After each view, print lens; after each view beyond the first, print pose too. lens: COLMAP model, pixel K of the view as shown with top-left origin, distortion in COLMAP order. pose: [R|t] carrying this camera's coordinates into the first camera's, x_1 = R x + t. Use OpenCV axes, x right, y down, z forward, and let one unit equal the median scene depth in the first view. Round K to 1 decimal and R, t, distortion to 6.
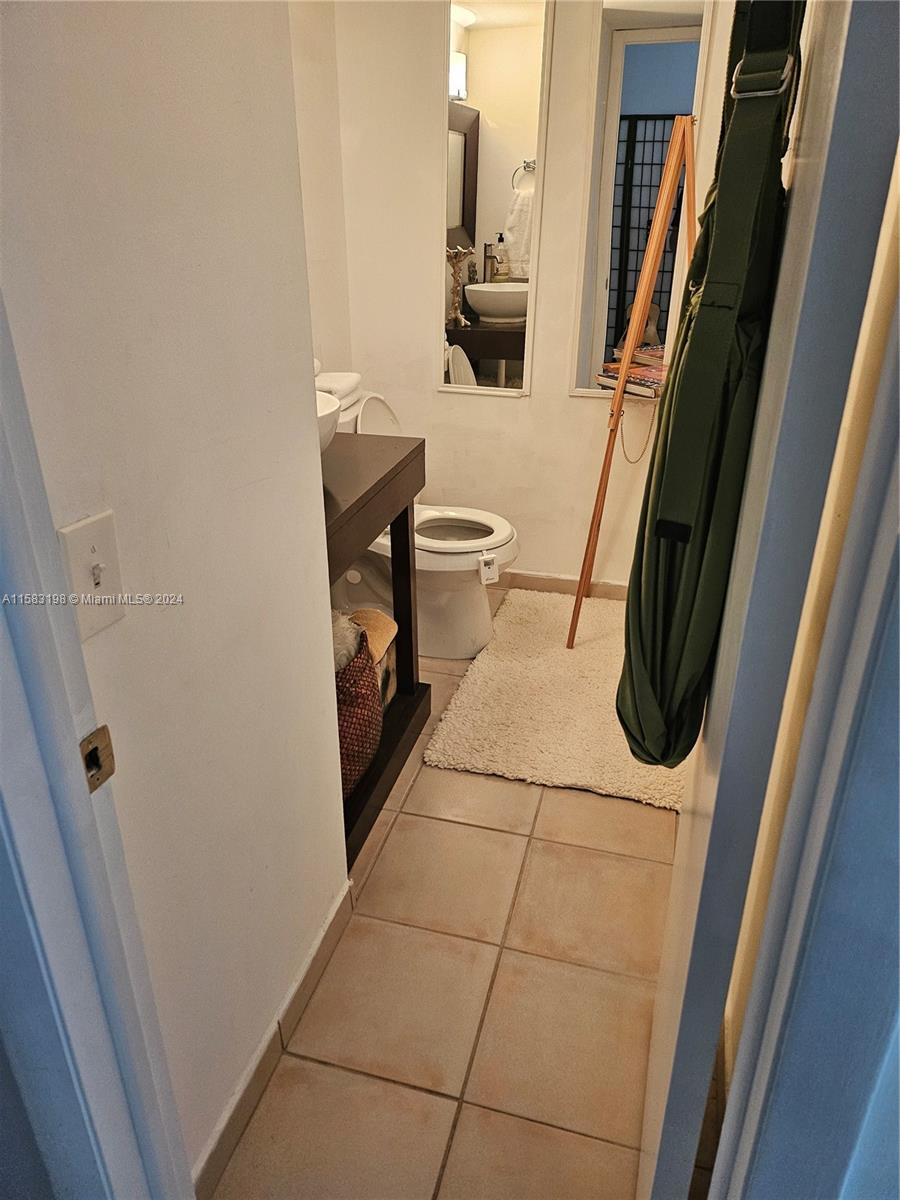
lens RADIAL K [[840.4, 0, 443.9], [0, 840.4, 609.9], [0, 0, 1]] dist [0.064986, -0.067856]
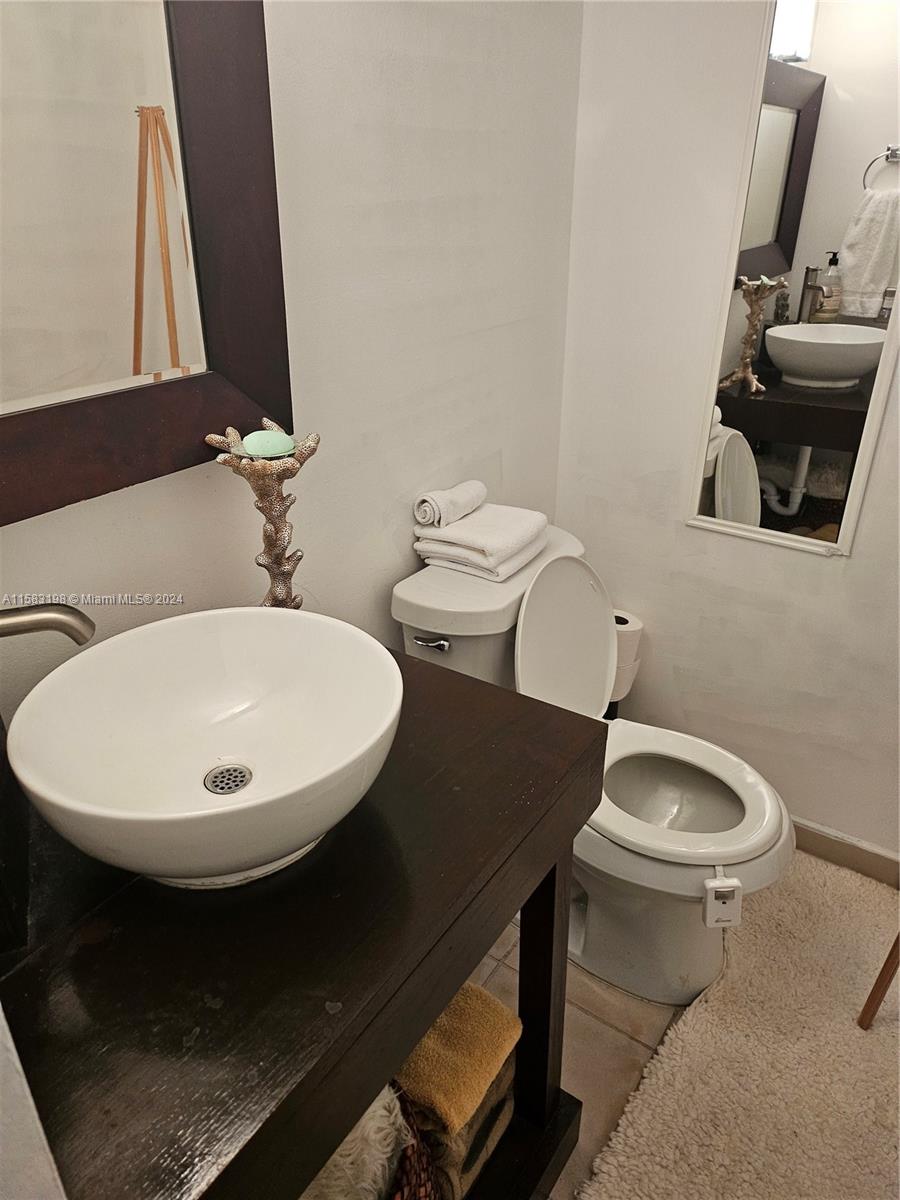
lens RADIAL K [[840.4, 0, 445.6], [0, 840.4, 587.6], [0, 0, 1]] dist [0.064986, -0.067856]
pose [[0.944524, 0.134702, -0.299549, 0.014368], [-0.136266, 0.990547, 0.015766, -0.157228], [0.298841, 0.025927, 0.953951, 0.282317]]
